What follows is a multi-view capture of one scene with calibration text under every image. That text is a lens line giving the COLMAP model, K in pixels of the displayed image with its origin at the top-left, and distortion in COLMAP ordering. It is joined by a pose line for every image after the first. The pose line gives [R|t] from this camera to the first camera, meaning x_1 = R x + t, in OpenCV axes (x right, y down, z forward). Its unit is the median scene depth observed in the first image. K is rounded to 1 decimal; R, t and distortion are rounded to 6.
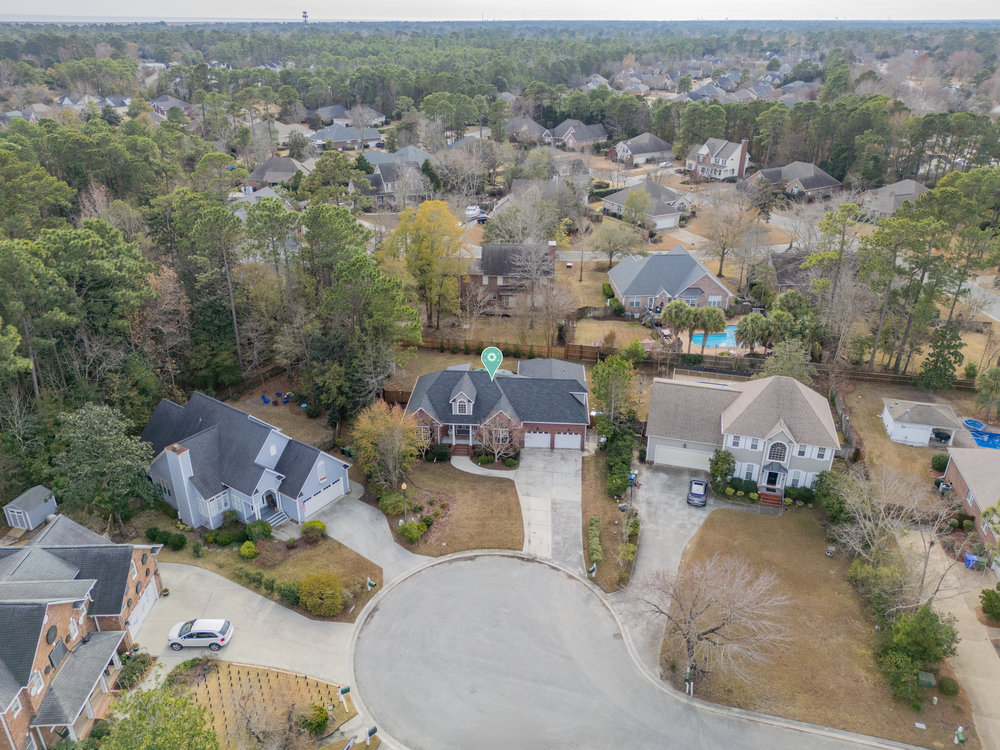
lens RADIAL K [[696.7, 0, 500.0], [0, 696.7, 375.0], [0, 0, 1]] dist [0.042822, -0.038895]
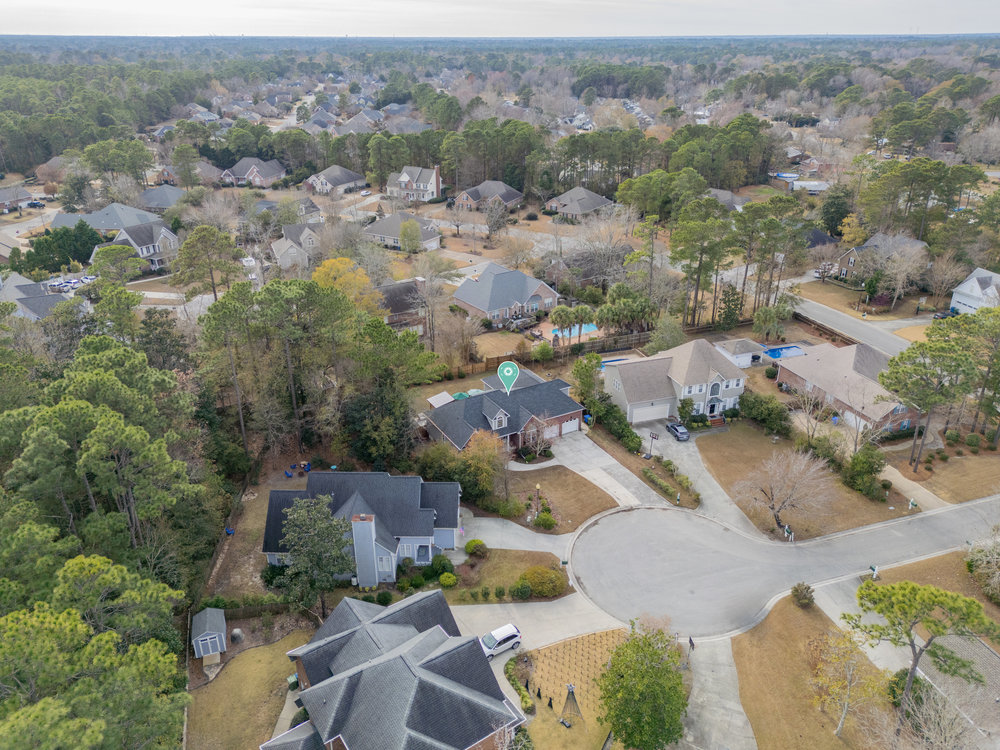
lens RADIAL K [[696.7, 0, 500.0], [0, 696.7, 375.0], [0, 0, 1]] dist [0.042822, -0.038895]
pose [[0.840107, -0.236932, 0.487939, -0.615702], [0.247452, 0.967903, 0.043942, -0.085316], [-0.482689, 0.083825, 0.871771, -0.054745]]
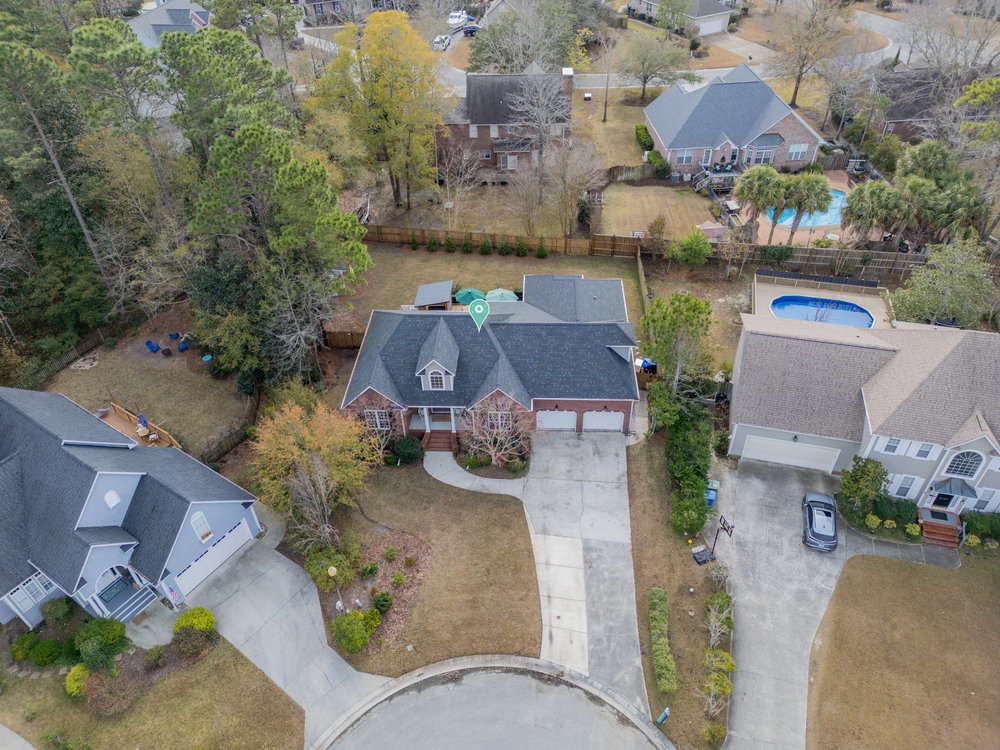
lens RADIAL K [[696.7, 0, 500.0], [0, 696.7, 375.0], [0, 0, 1]] dist [0.042822, -0.038895]
pose [[0.999447, -0.031160, -0.011642, 0.010350], [0.033068, 0.968636, 0.246273, -0.110802], [0.003603, -0.246521, 0.969131, 0.391617]]
